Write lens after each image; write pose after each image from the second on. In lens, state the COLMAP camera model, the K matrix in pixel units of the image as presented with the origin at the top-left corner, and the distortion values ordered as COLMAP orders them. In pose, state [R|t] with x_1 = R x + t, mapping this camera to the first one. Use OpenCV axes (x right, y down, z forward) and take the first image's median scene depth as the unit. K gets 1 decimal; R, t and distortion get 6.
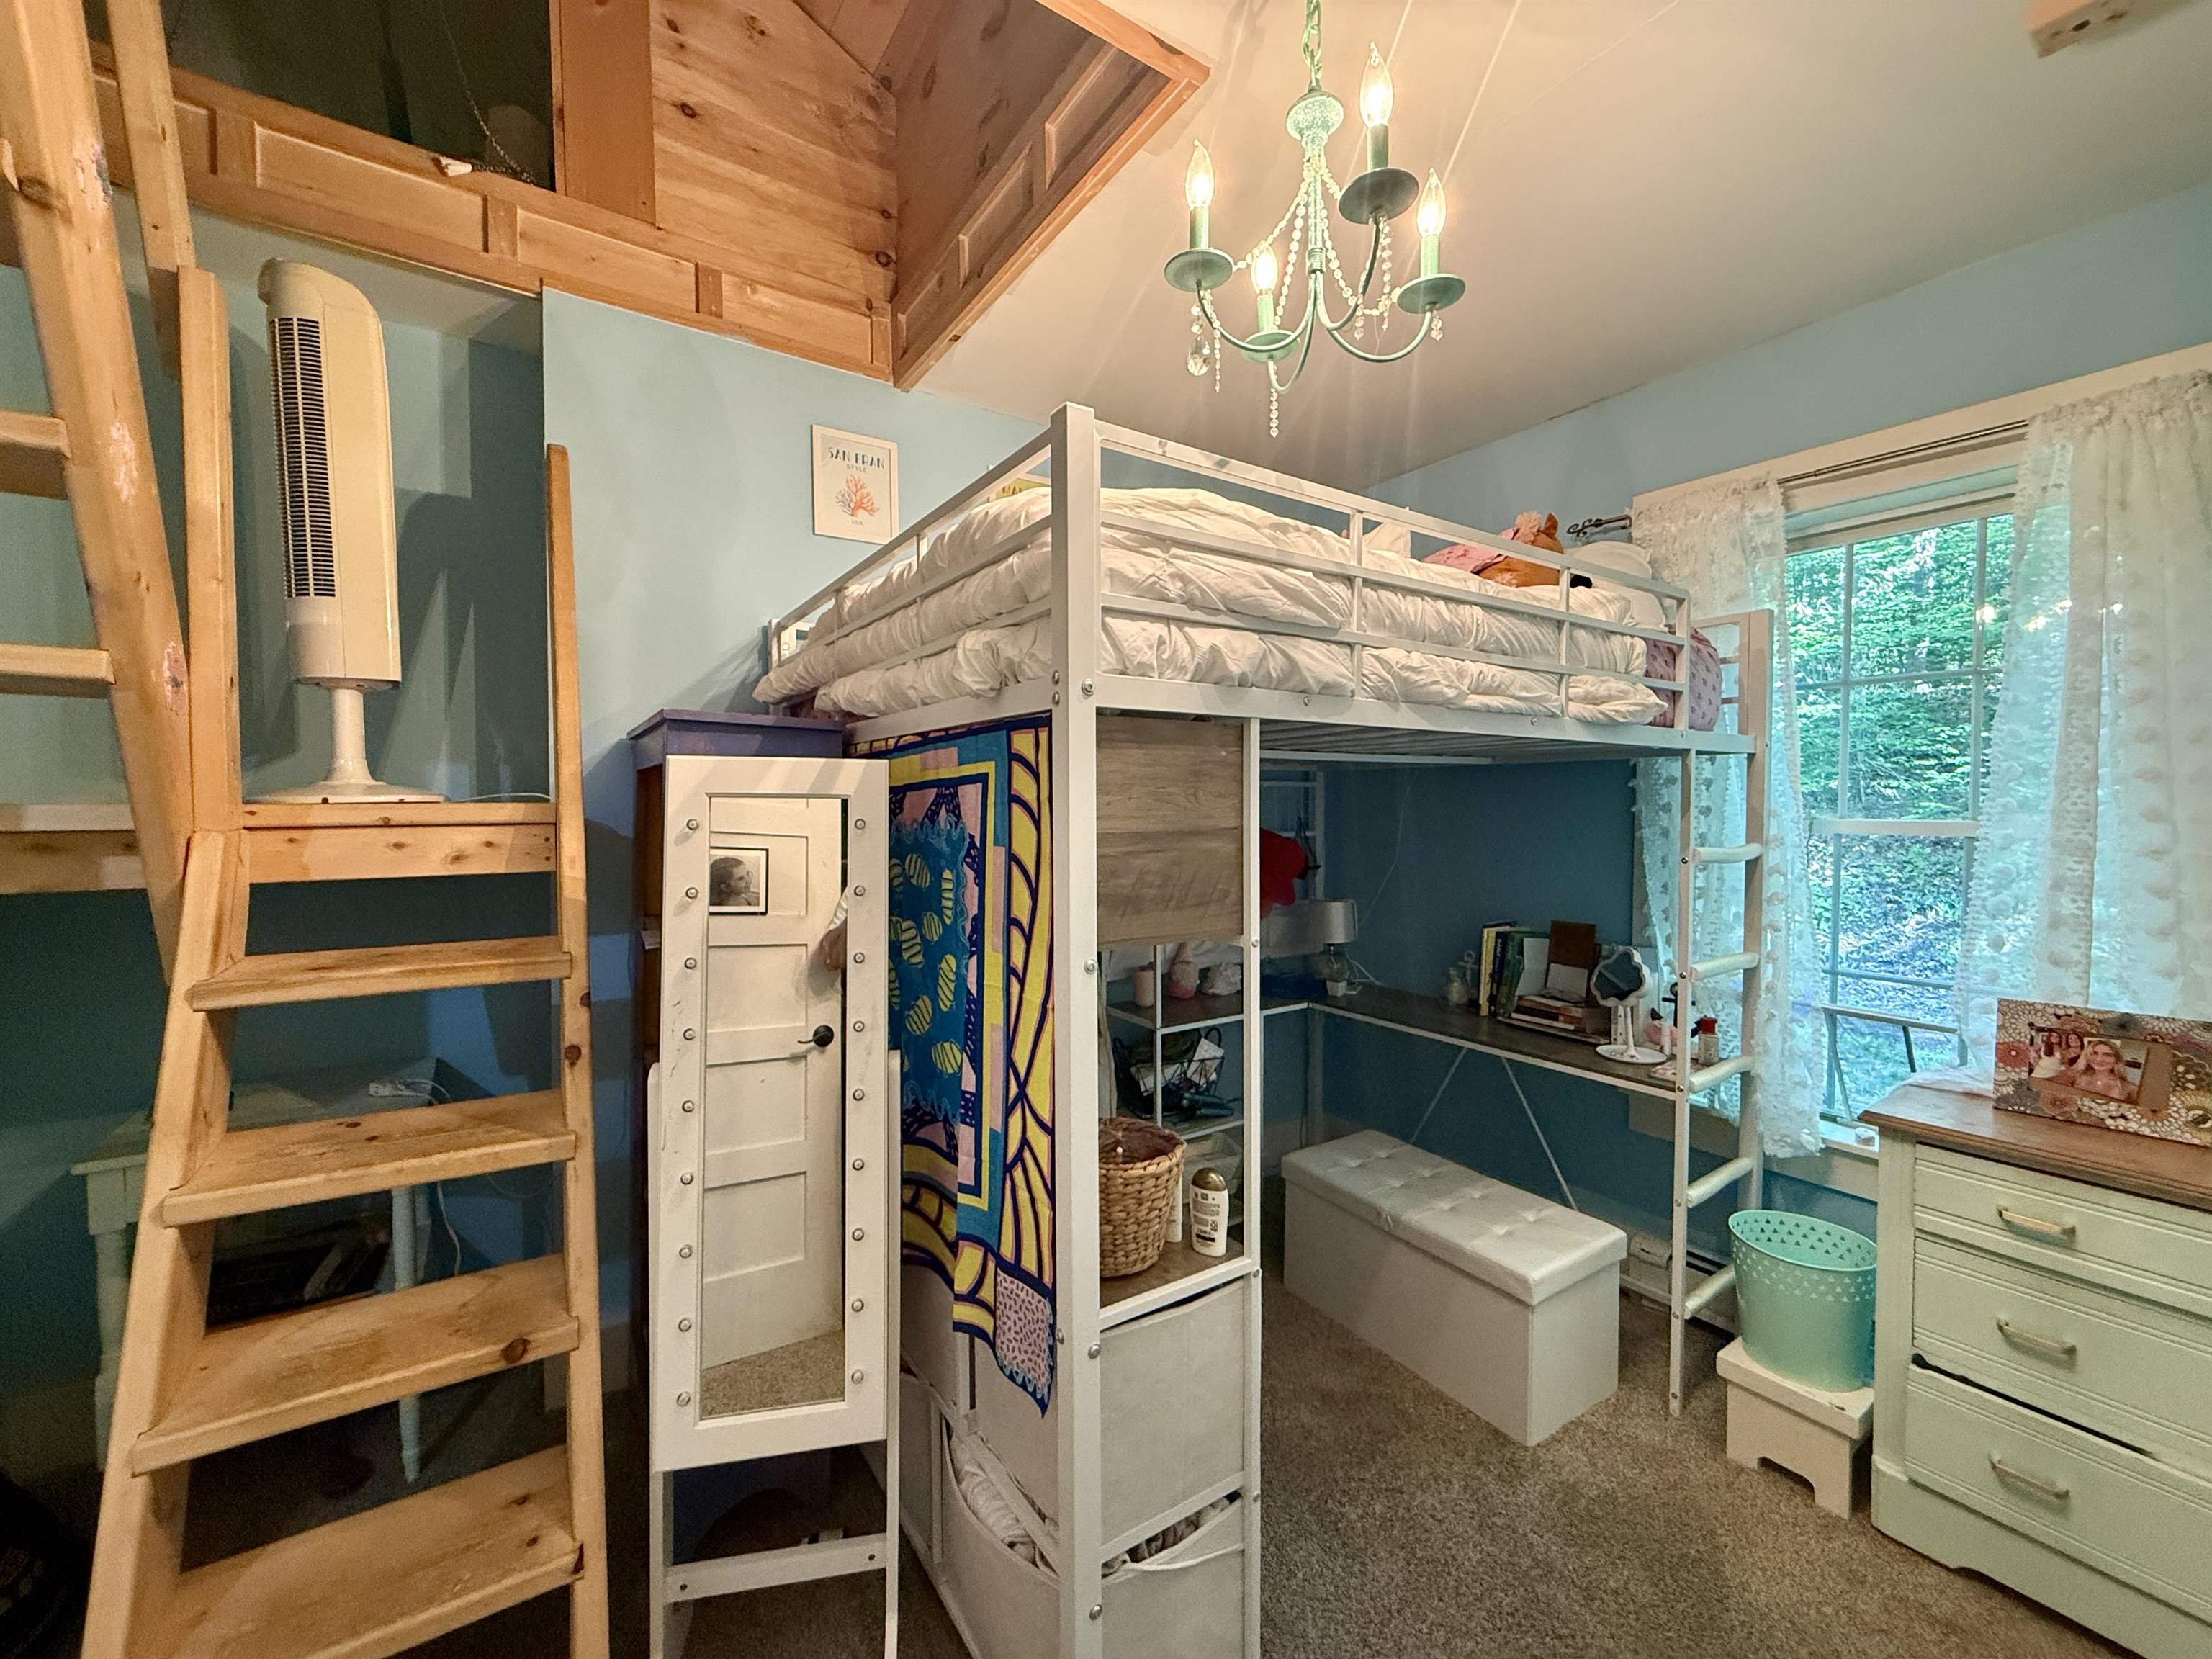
lens RADIAL K [[881.8, 0, 1100.9], [0, 881.8, 825.5], [0, 0, 1]] dist [-0.000841, 0.000215]
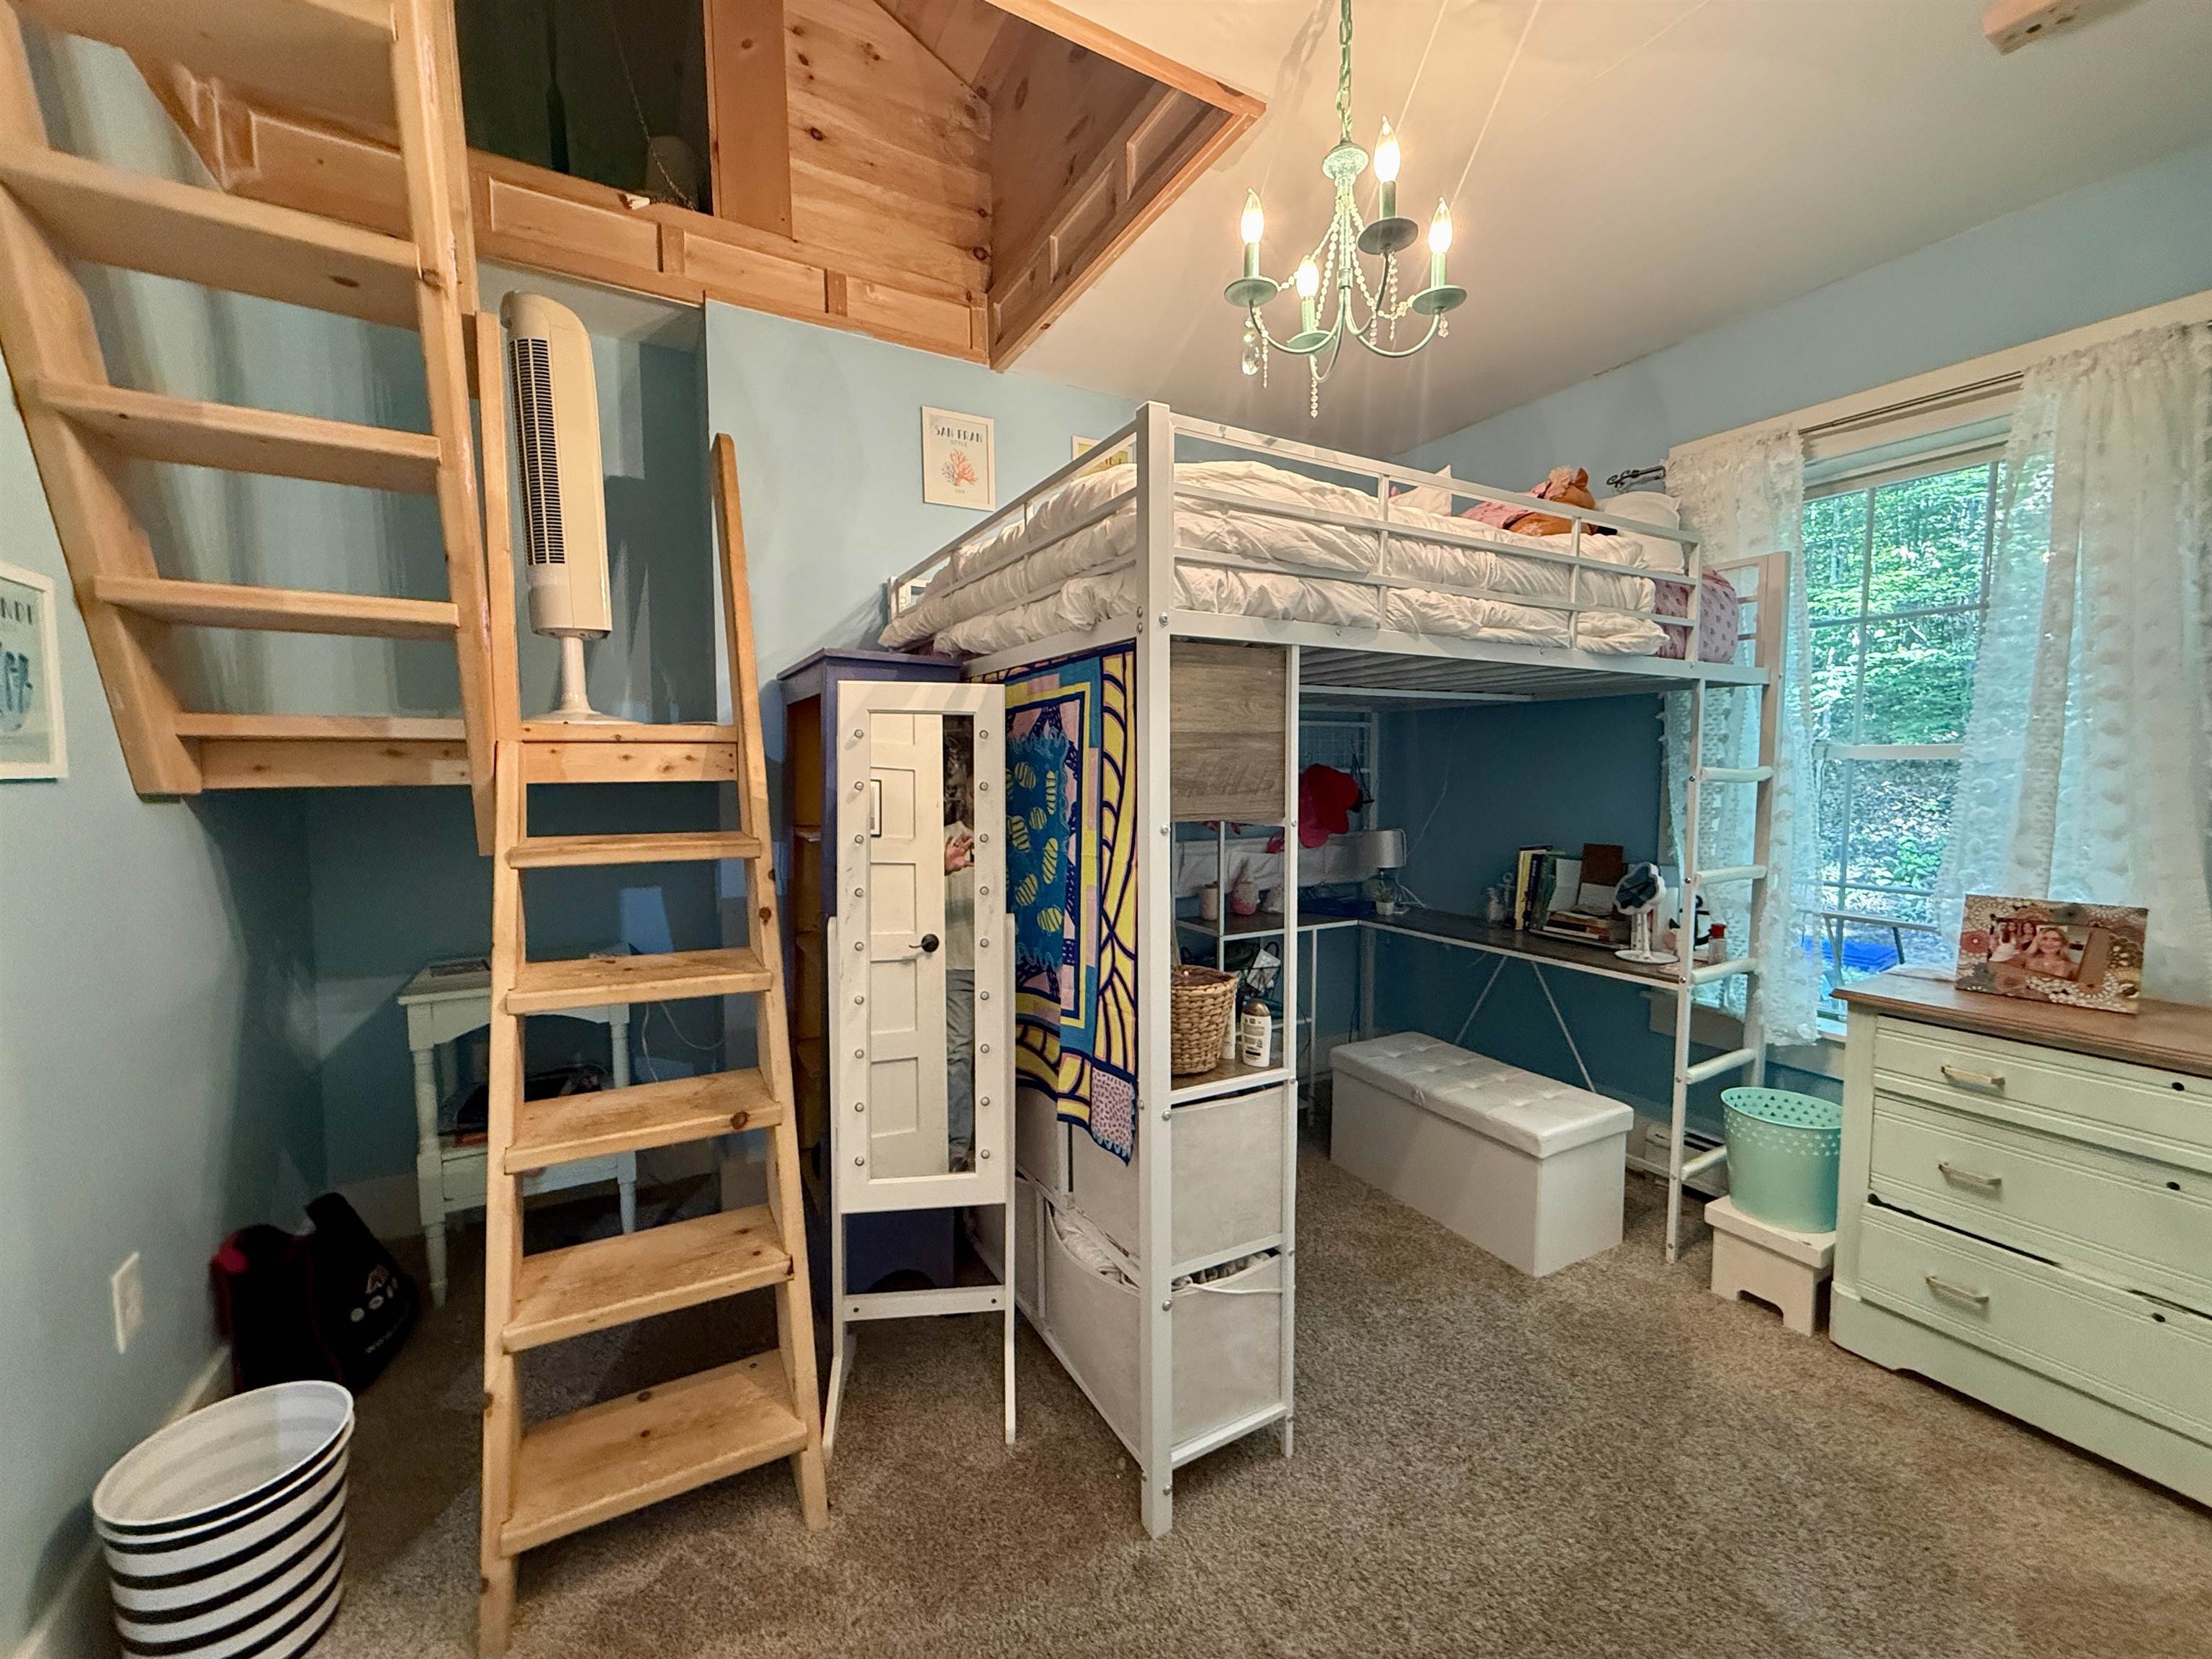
lens RADIAL K [[881.8, 0, 1100.9], [0, 881.8, 825.5], [0, 0, 1]] dist [-0.000841, 0.000215]
pose [[0.996960, 0.004163, -0.077803, -0.003005], [-0.000824, 0.999079, 0.042908, 0.062529], [0.077910, -0.042713, 0.996045, -0.220549]]
